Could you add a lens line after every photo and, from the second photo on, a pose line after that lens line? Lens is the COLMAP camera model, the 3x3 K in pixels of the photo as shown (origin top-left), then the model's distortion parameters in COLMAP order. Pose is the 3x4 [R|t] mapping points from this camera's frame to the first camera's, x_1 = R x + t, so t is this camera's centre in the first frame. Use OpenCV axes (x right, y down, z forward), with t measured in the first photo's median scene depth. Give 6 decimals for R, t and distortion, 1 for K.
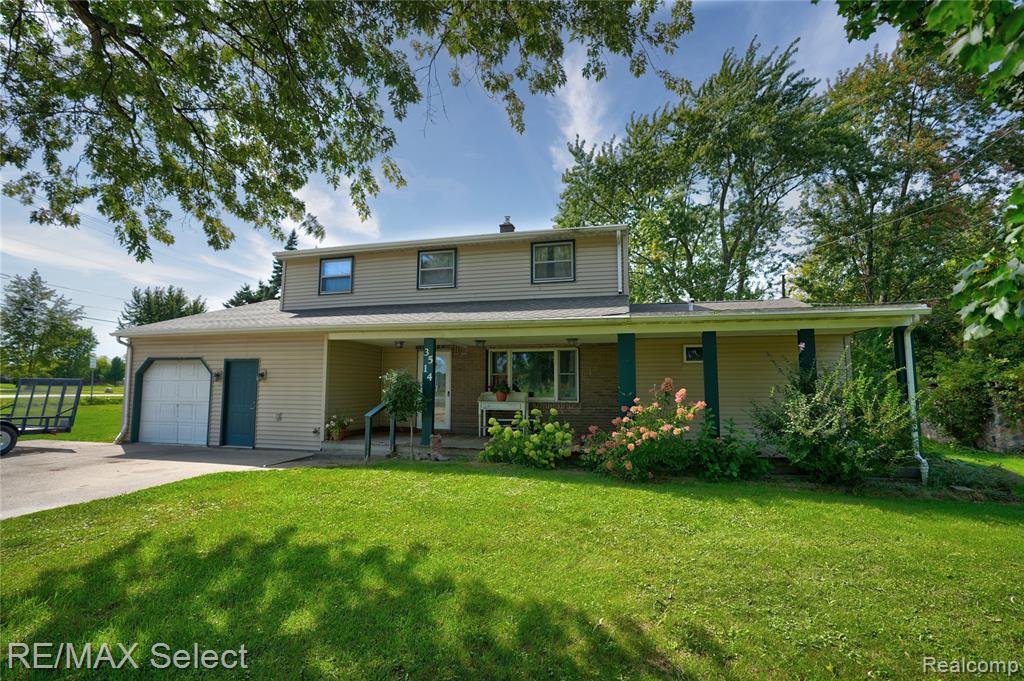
lens RADIAL K [[449.2, 0, 512.0], [0, 449.2, 340.5], [0, 0, 1]] dist [-0.001765, -0.000439]
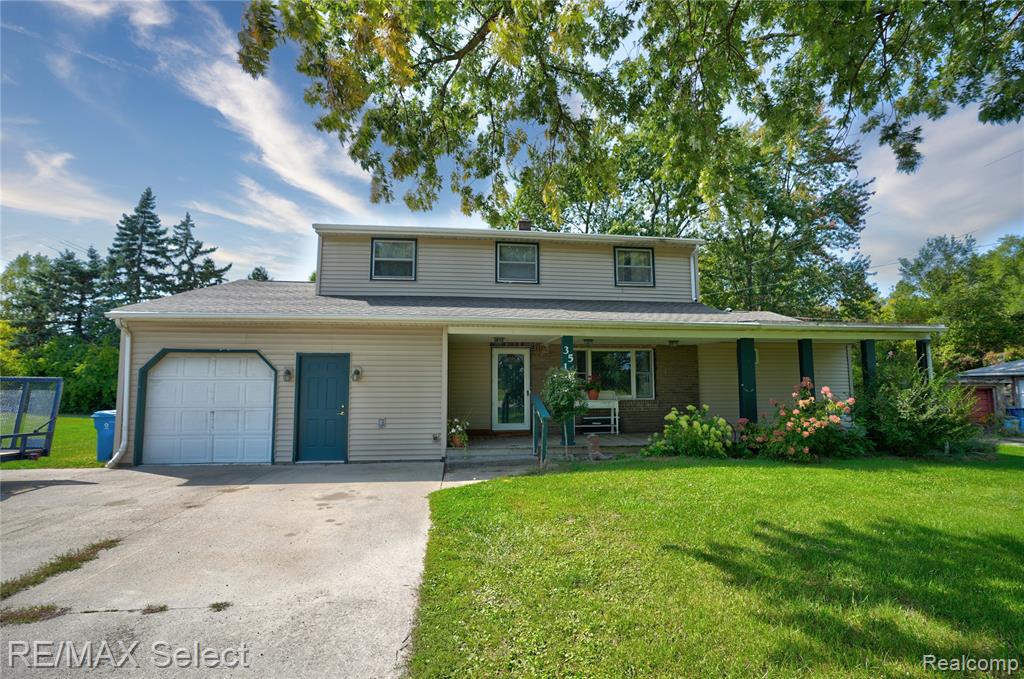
lens RADIAL K [[460.9, 0, 512.0], [0, 460.9, 339.5], [0, 0, 1]] dist [-0.012298, 0.000354]
pose [[0.930885, 0.031383, 0.363961, -0.579244], [-0.029768, 0.999506, -0.010048, 0.014485], [-0.364096, -0.001481, 0.931360, 0.101234]]
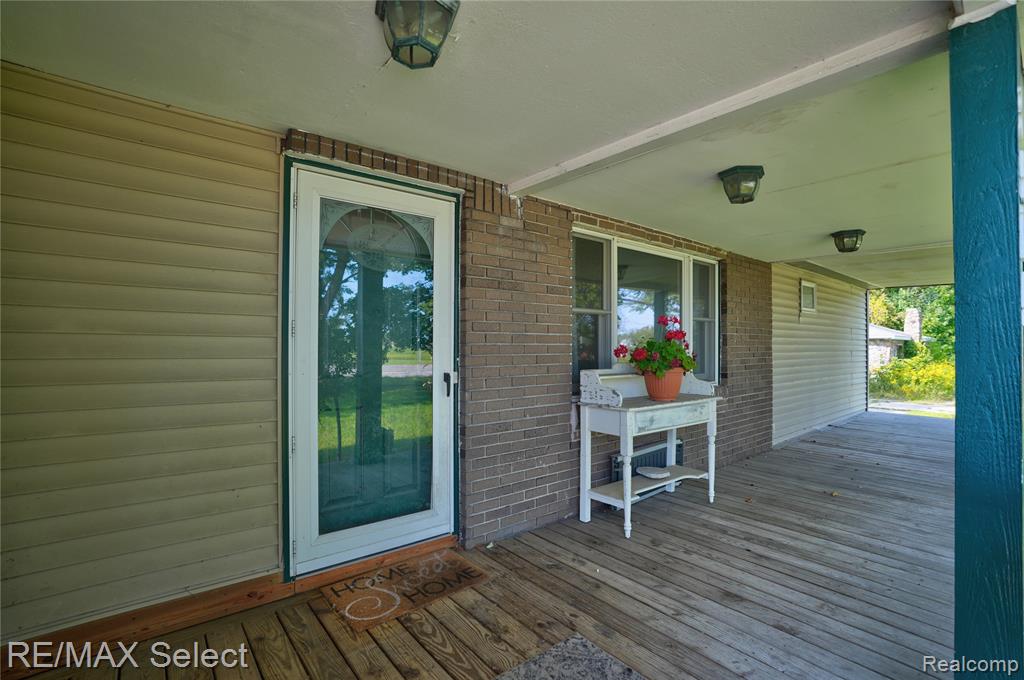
lens RADIAL K [[470.2, 0, 512.0], [0, 470.2, 340.0], [0, 0, 1]] dist [-0.000972, -0.000021]
pose [[0.600856, 0.006787, 0.799328, -0.340696], [-0.076304, 0.995885, 0.048902, 0.087064], [-0.795707, -0.090375, 0.598901, 0.898933]]
